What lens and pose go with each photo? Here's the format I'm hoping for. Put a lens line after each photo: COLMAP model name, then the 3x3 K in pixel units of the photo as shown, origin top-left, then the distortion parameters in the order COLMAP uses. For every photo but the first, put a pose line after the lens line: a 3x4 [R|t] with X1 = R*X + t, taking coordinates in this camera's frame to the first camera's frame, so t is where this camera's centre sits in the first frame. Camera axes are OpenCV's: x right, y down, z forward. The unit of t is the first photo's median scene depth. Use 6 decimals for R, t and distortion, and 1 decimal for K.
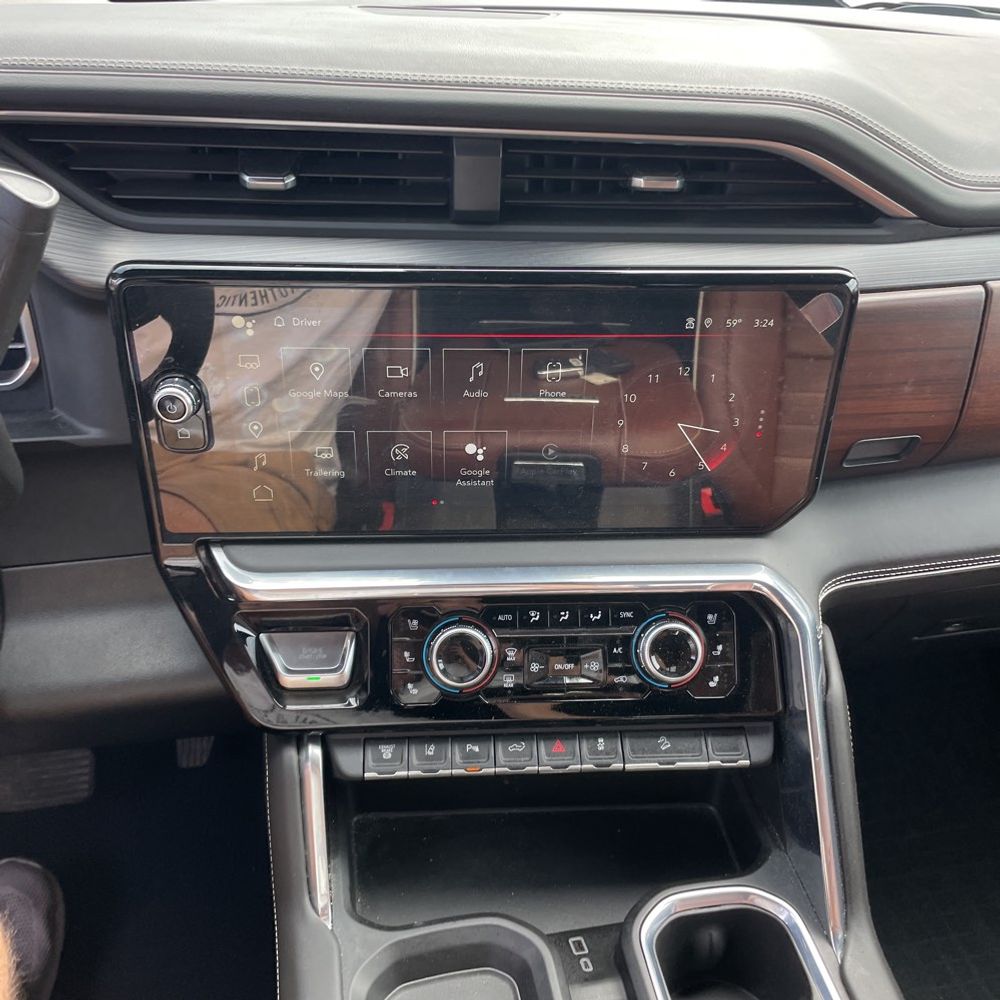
lens RADIAL K [[980.1, 0, 513.5], [0, 980.1, 494.3], [0, 0, 1]] dist [0.102985, -0.143798]
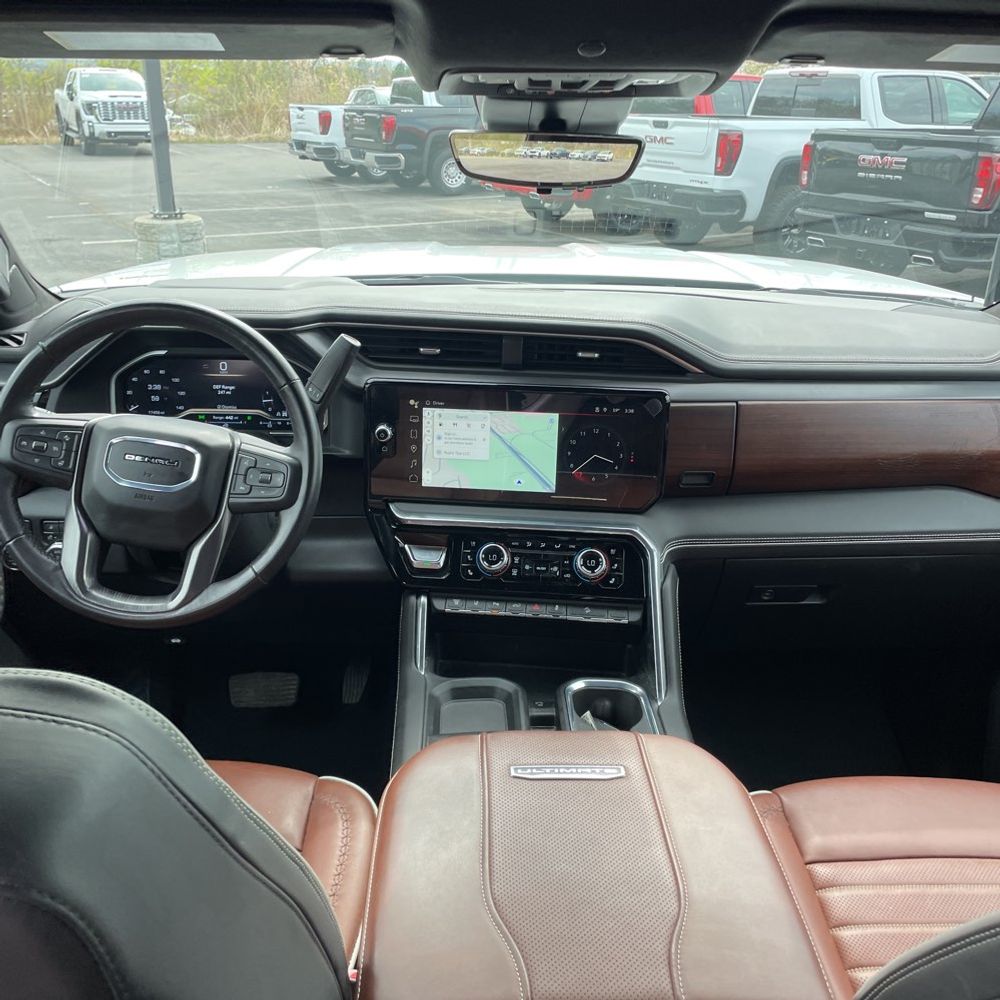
lens RADIAL K [[994.7, 0, 498.3], [0, 994.7, 483.2], [0, 0, 1]] dist [0.101244, -0.133109]
pose [[0.985014, 0.041397, -0.167434, 0.317179], [-0.082843, 0.965012, -0.248774, 0.547322], [0.151277, 0.258917, 0.953980, -1.134288]]
